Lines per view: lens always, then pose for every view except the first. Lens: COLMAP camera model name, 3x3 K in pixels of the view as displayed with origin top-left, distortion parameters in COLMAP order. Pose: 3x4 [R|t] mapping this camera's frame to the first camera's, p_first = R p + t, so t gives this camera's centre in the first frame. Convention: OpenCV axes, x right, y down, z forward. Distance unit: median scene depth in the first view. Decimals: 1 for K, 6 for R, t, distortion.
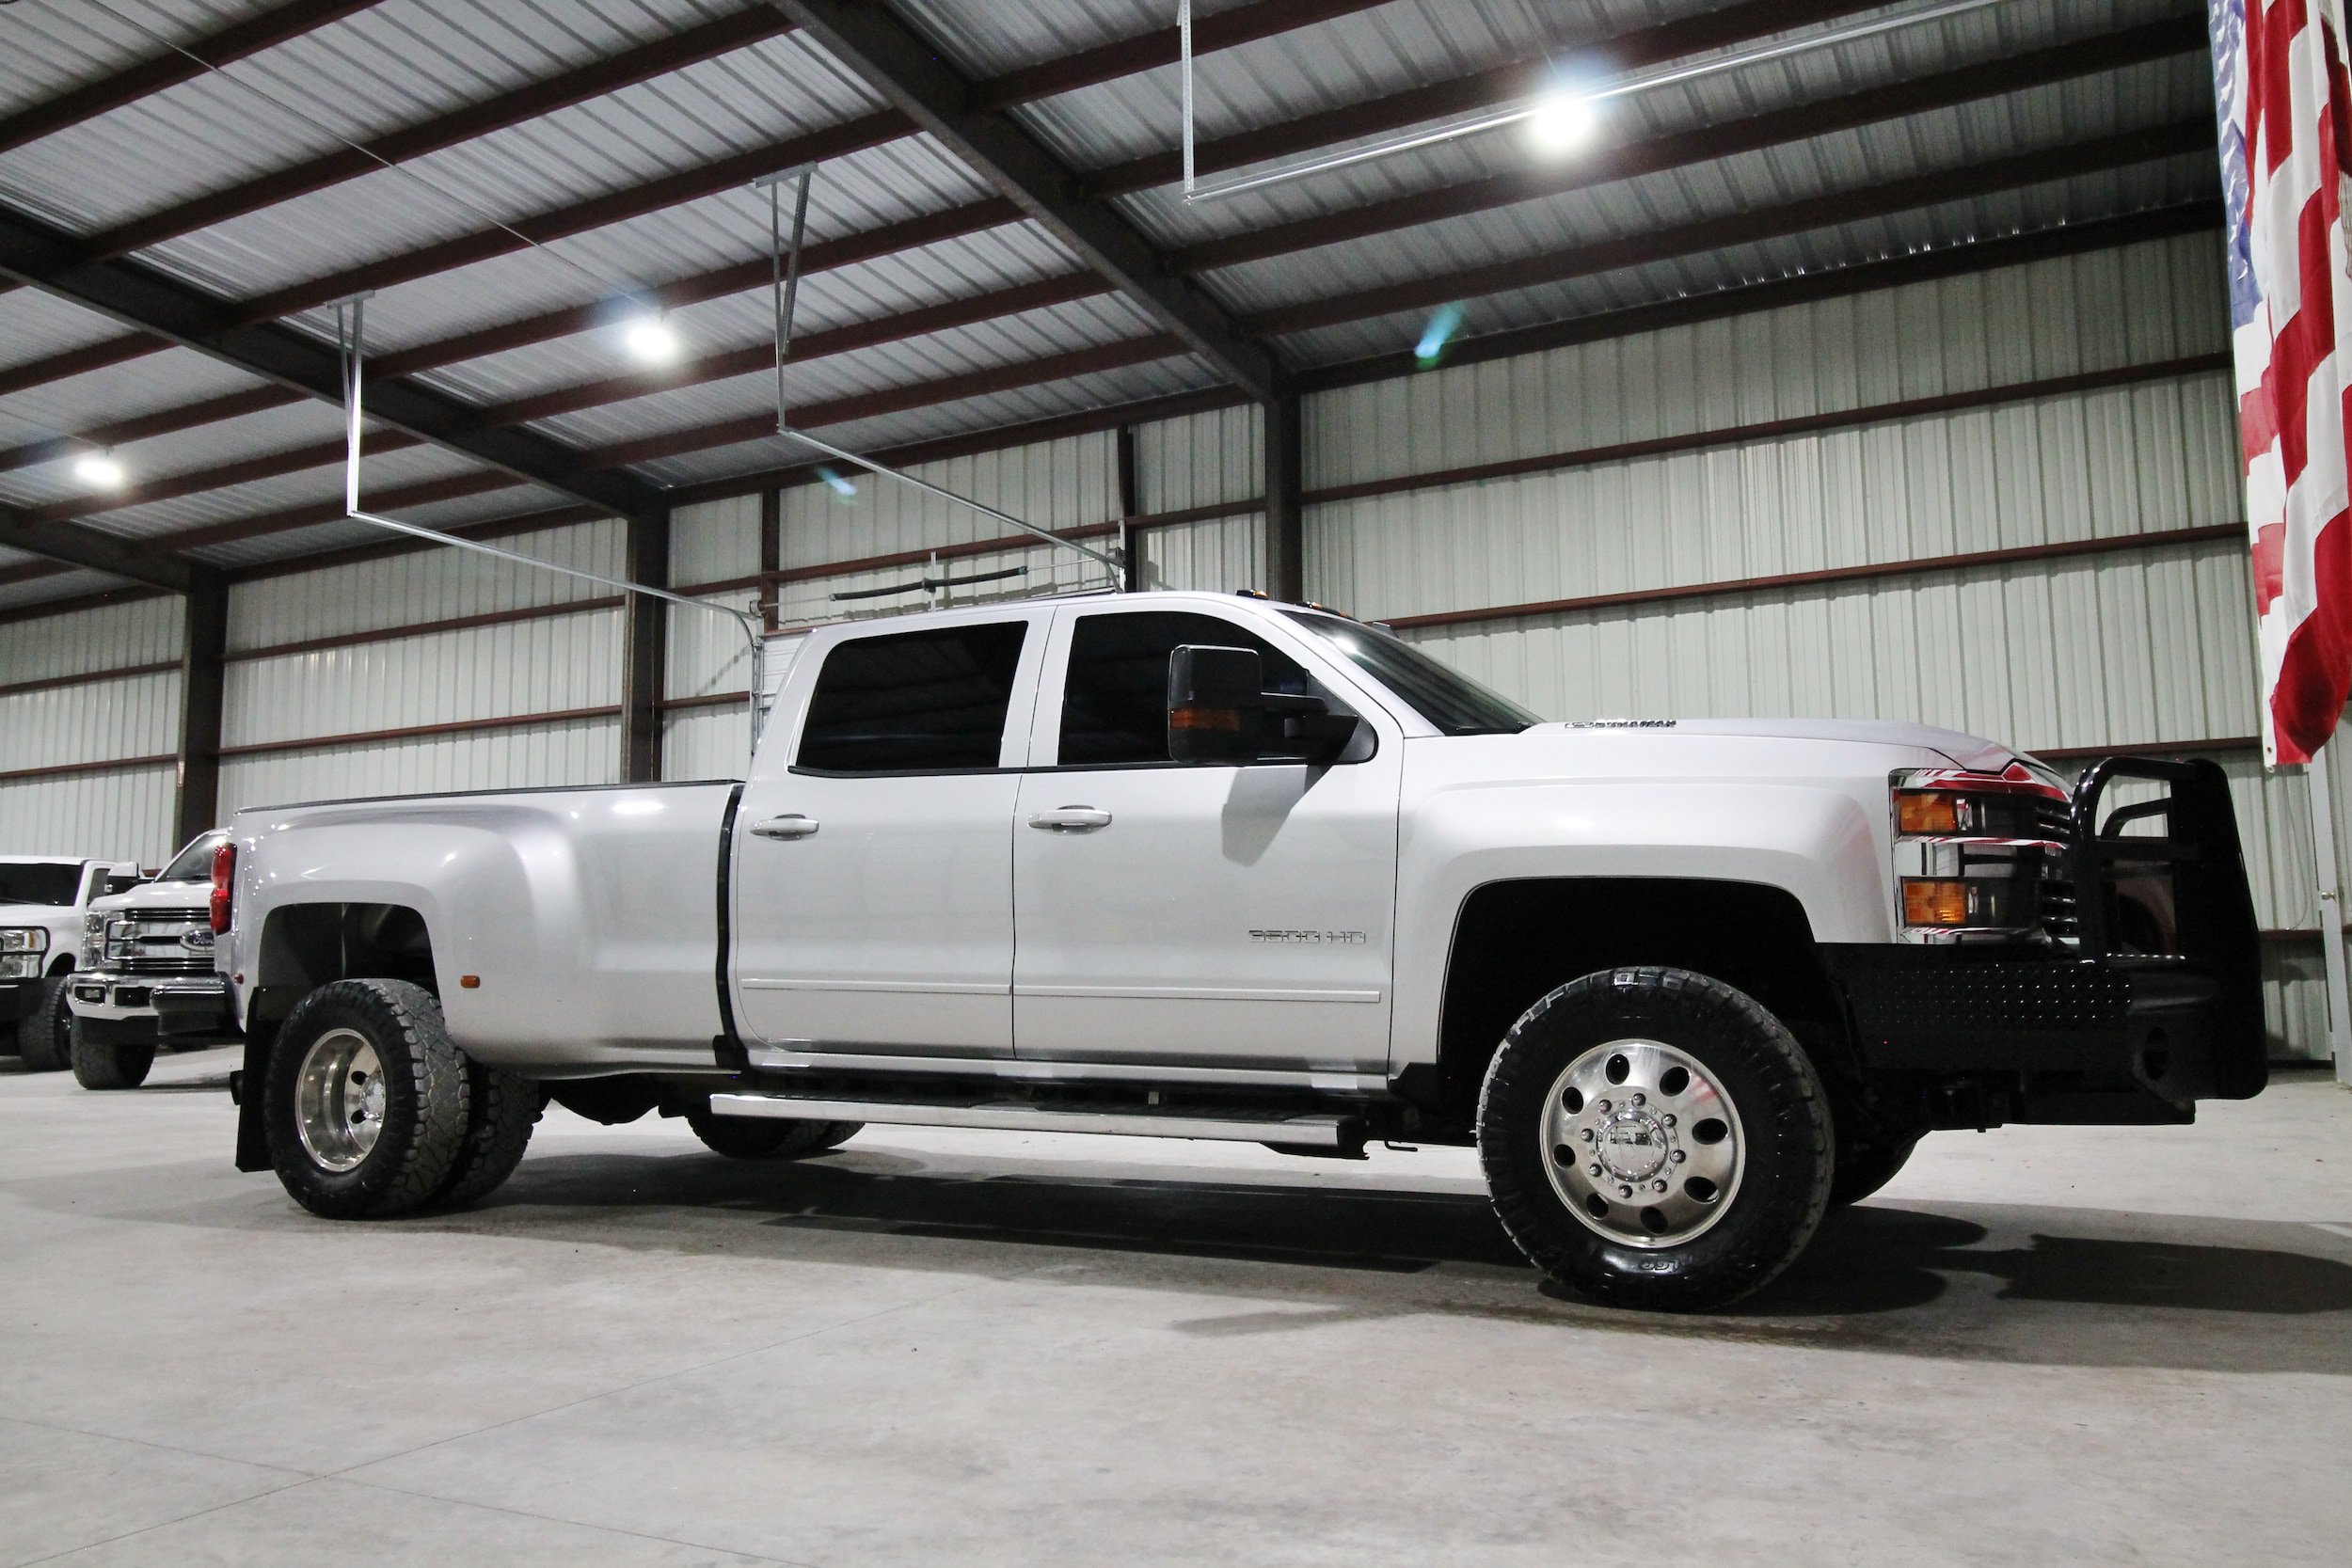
lens RADIAL K [[1759.8, 0, 1179.1], [0, 1759.8, 771.4], [0, 0, 1]] dist [0.004226, 0.003536]
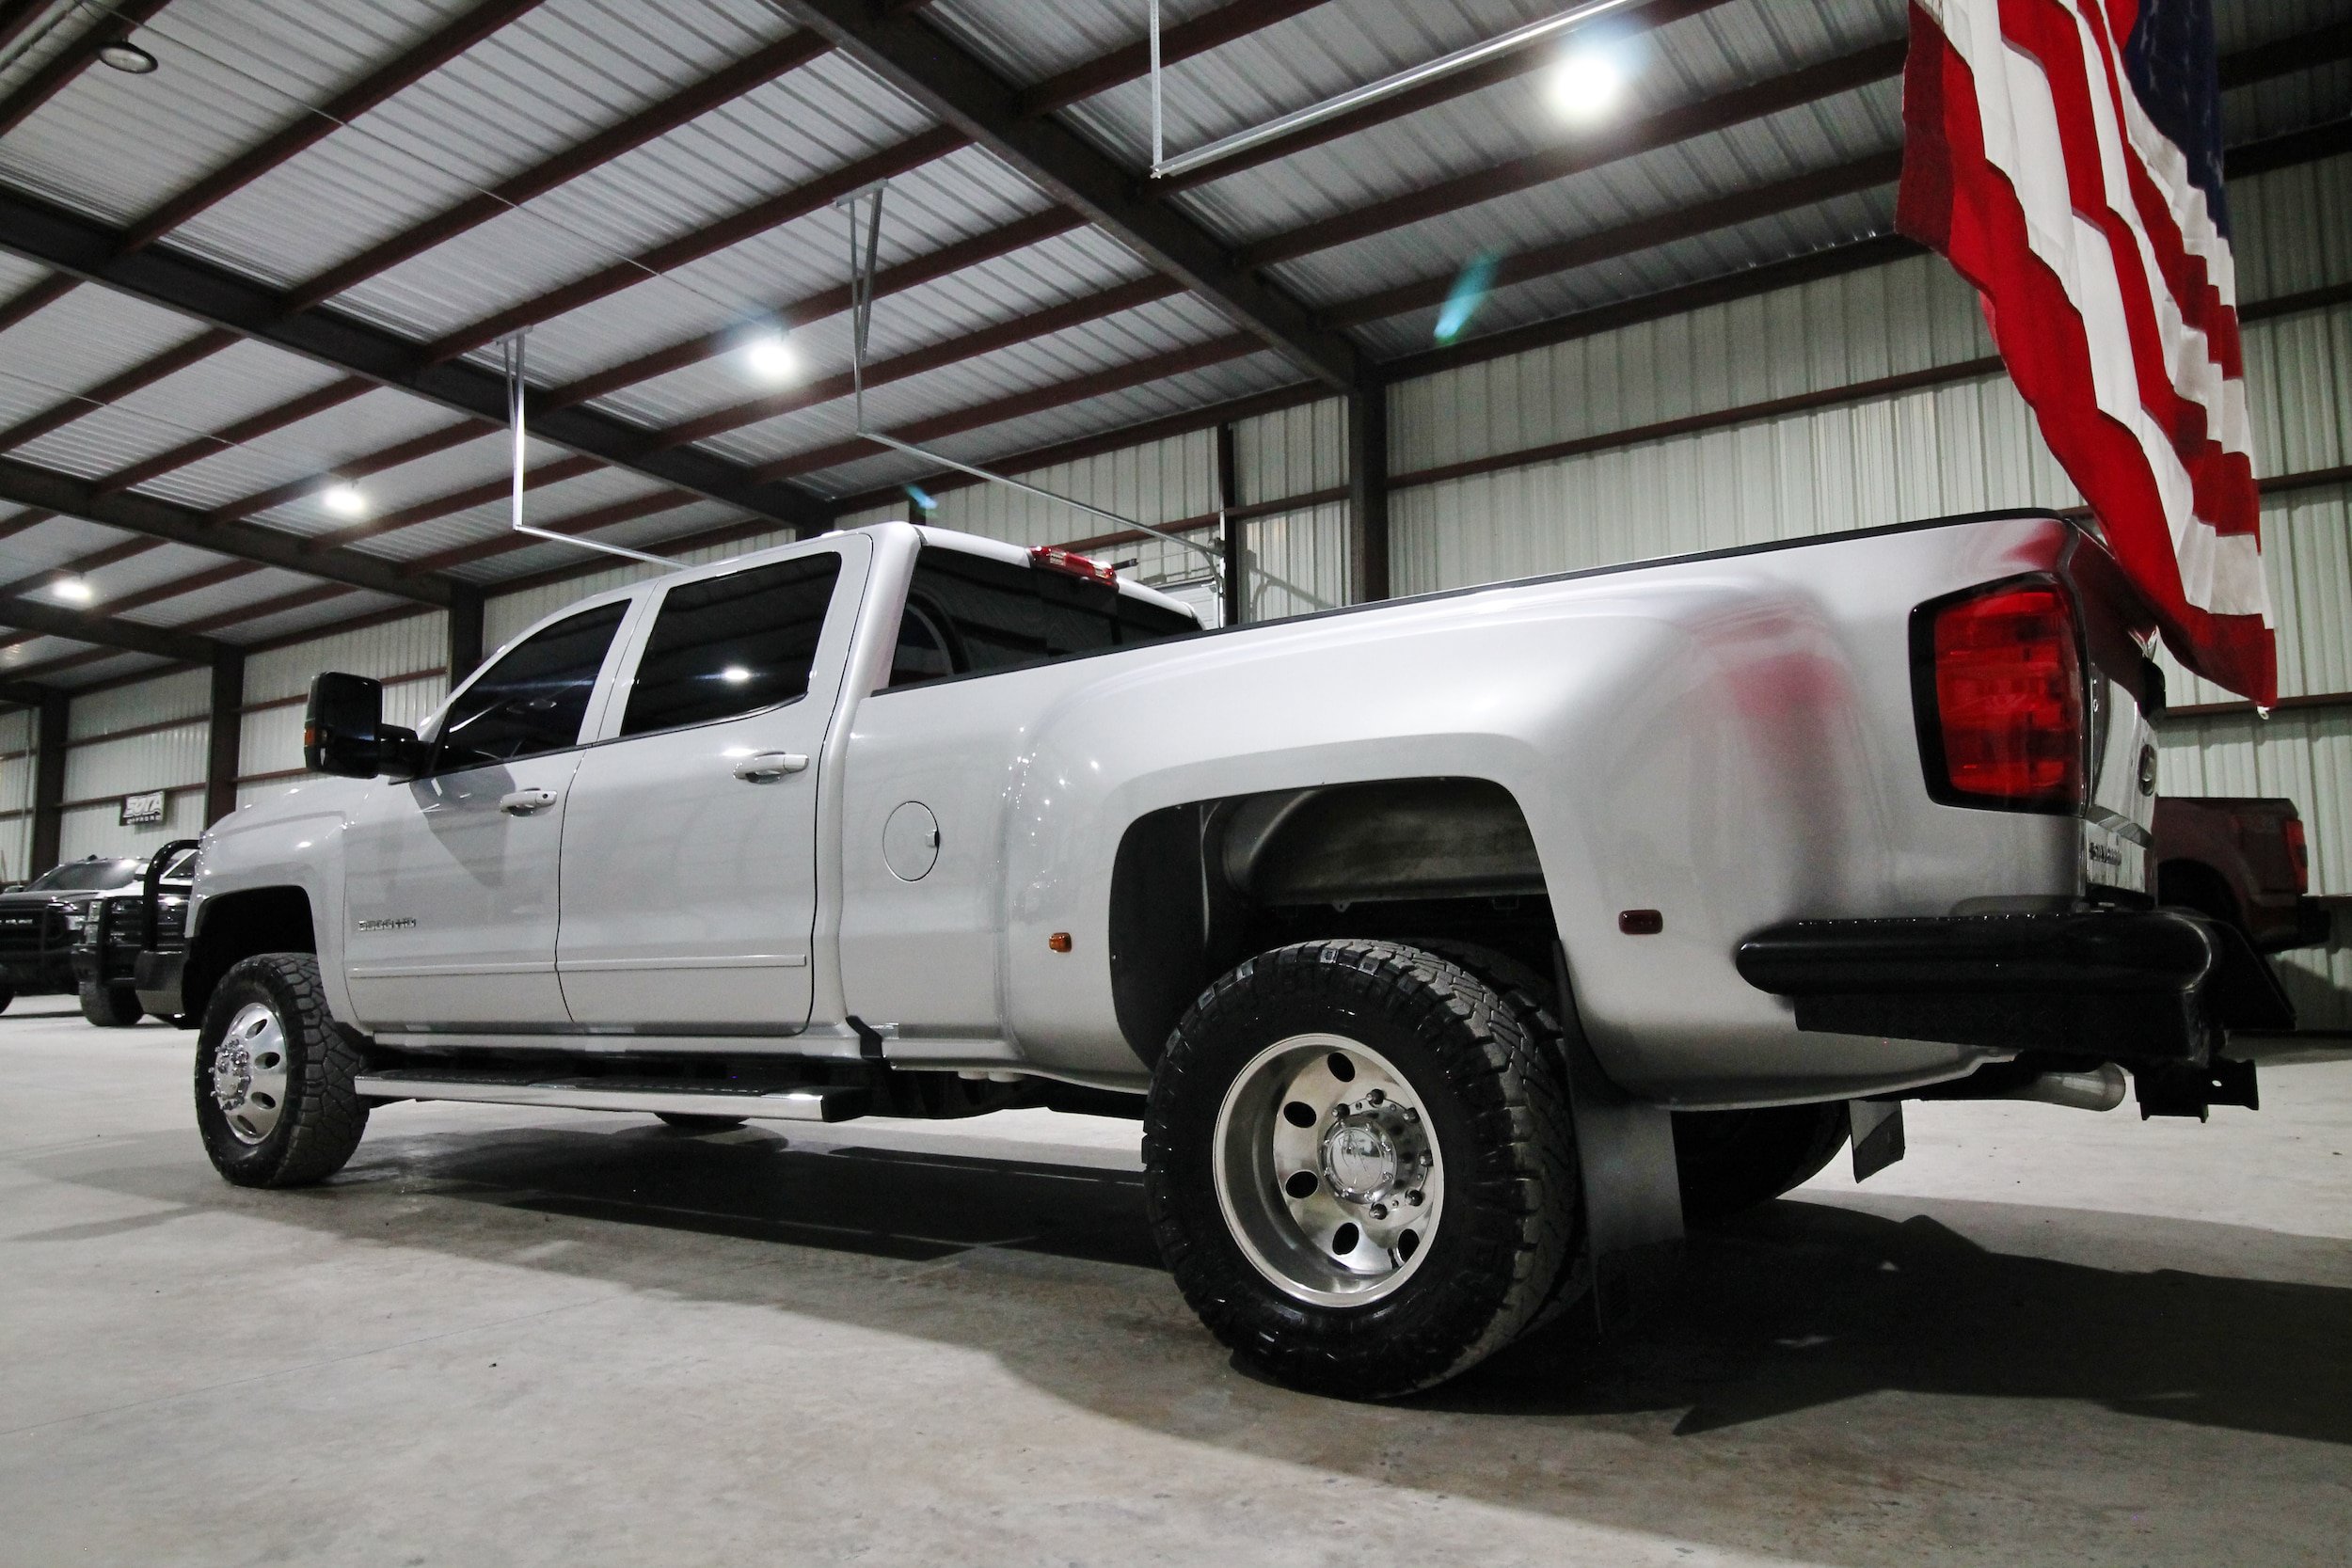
lens RADIAL K [[1575.1, 0, 1191.9], [0, 1575.1, 778.4], [0, 0, 1]] dist [0.004285, -0.002274]
pose [[0.991570, -0.012676, -0.128953, 0.082491], [0.014581, 0.999798, 0.013840, 0.005159], [0.128752, -0.015604, 0.991554, 0.063748]]
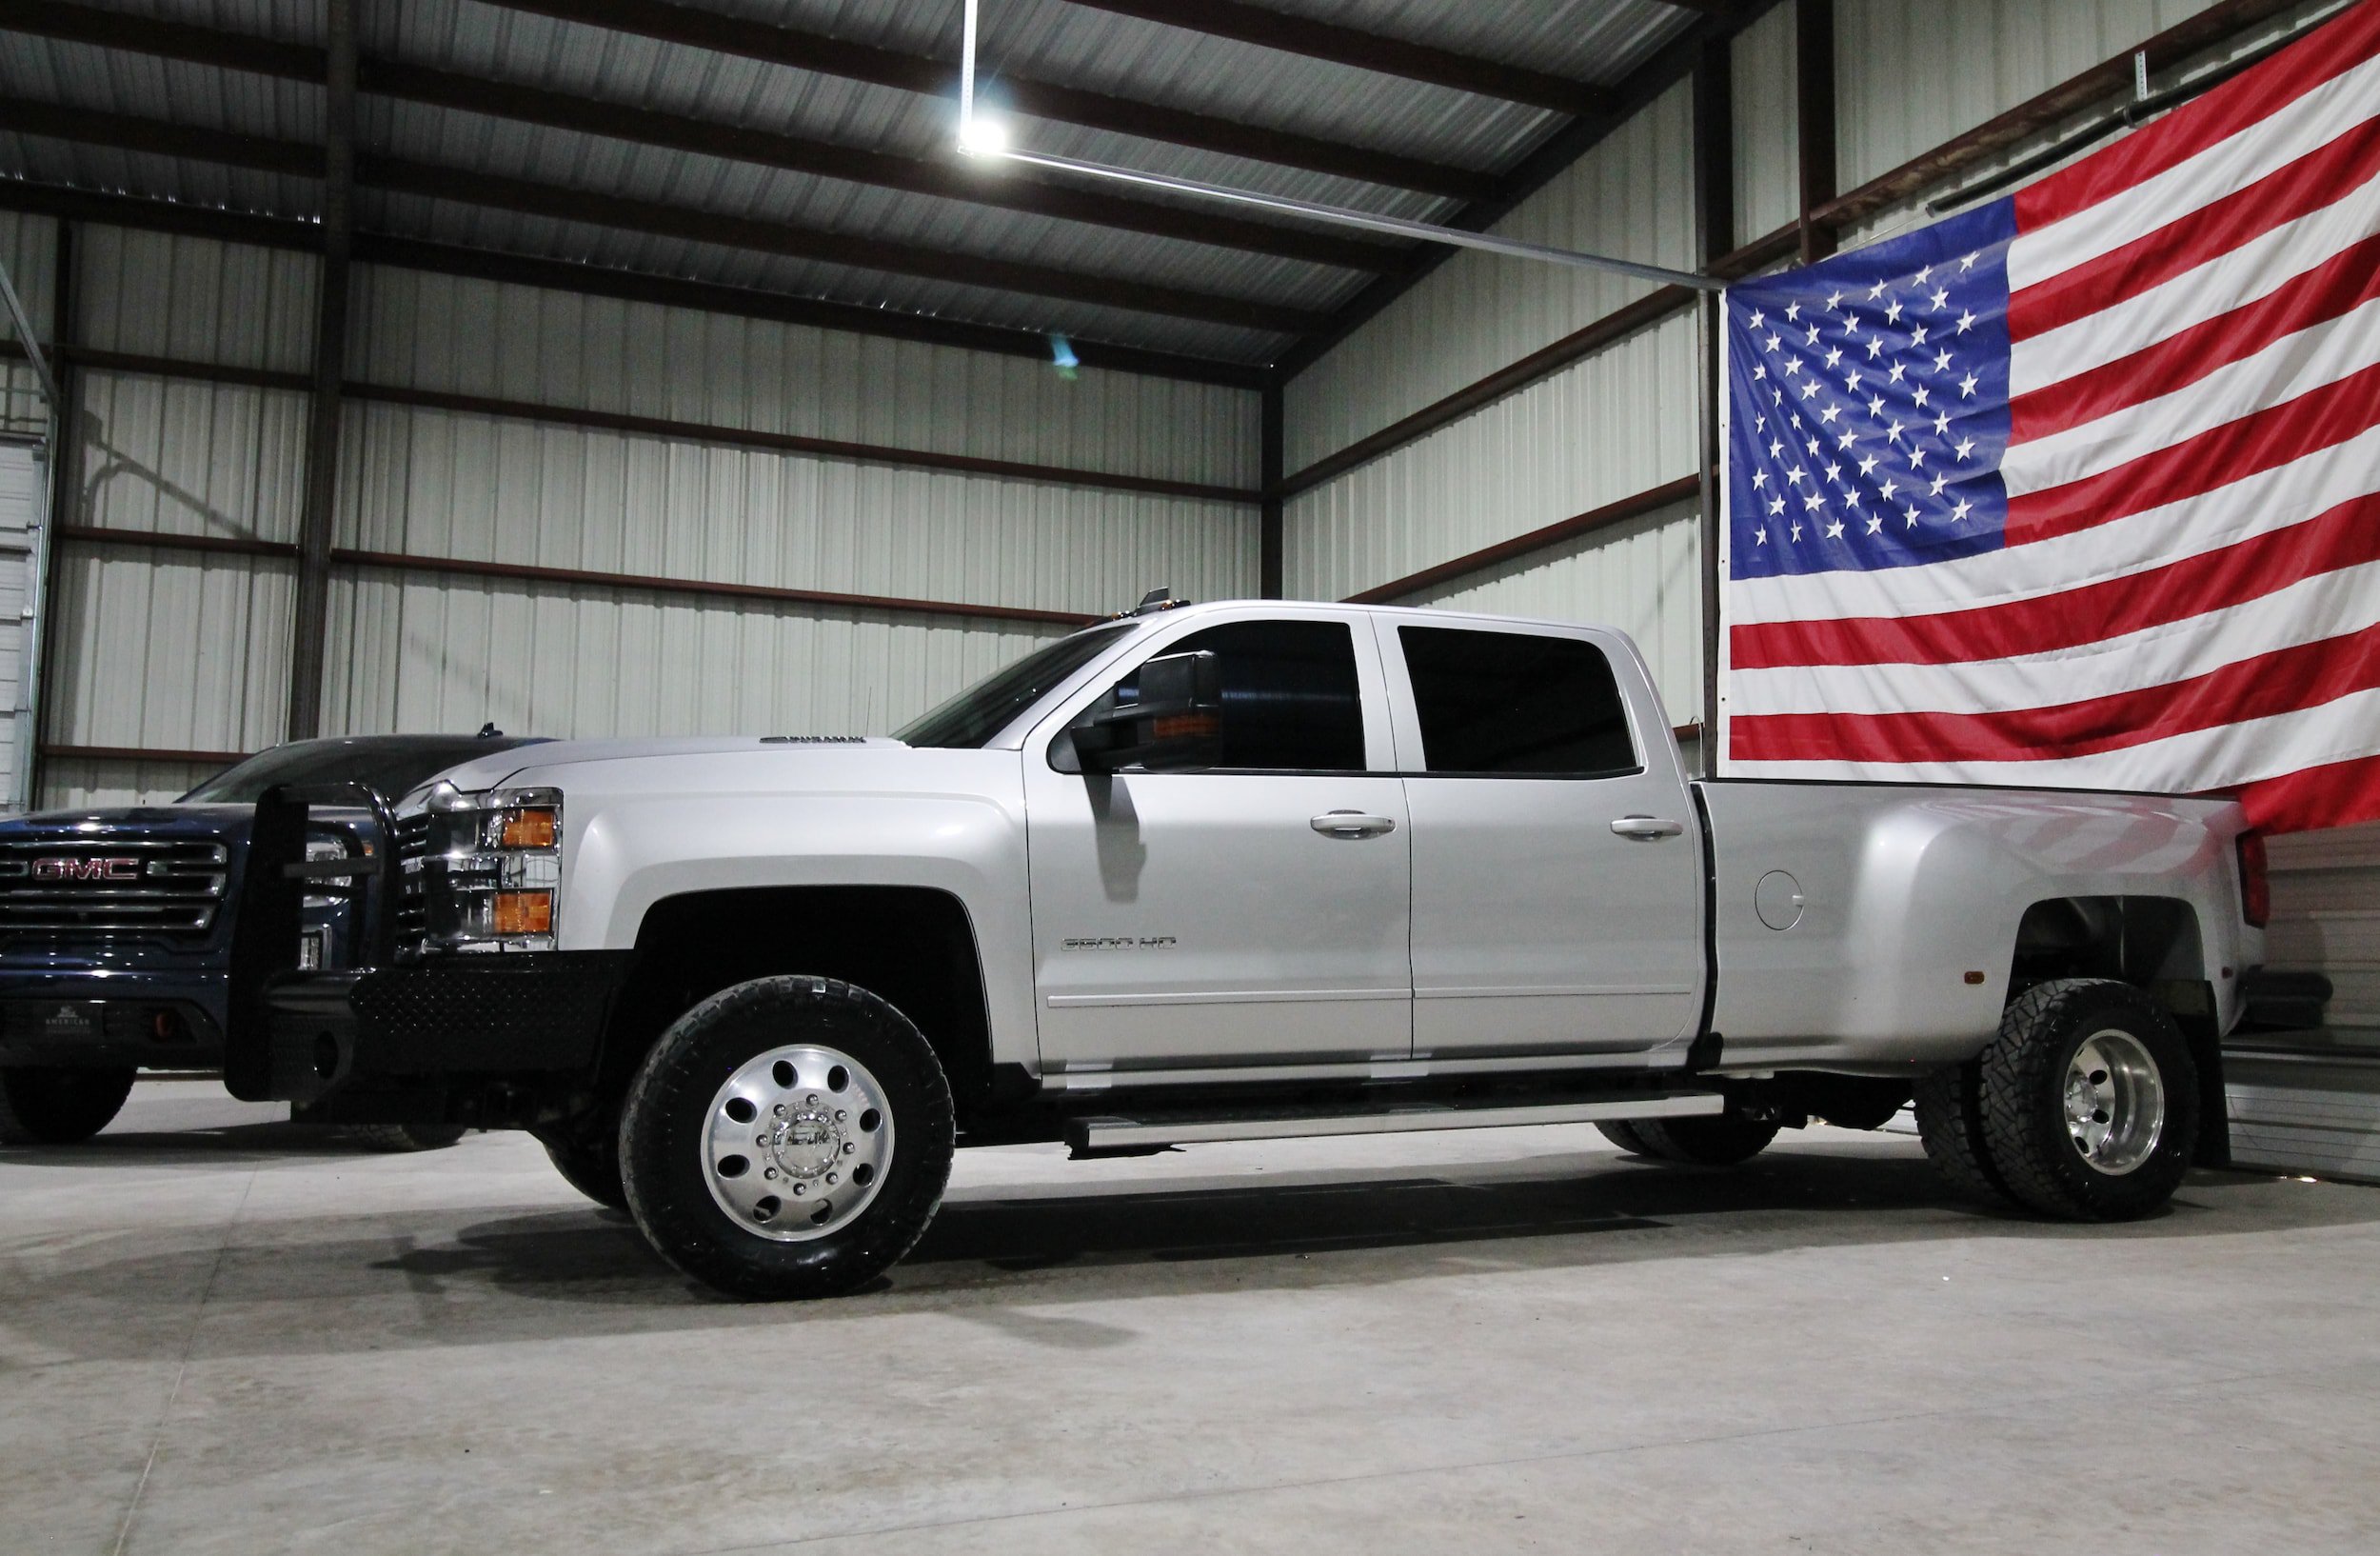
lens RADIAL K [[1913.4, 0, 1201.8], [0, 1913.4, 779.3], [0, 0, 1]] dist [0.006310, 0.004285]
pose [[0.609728, 0.096170, 0.786755, -0.411710], [-0.102371, 0.993853, -0.042148, 0.022743], [-0.785972, -0.054842, 0.615825, 0.155941]]
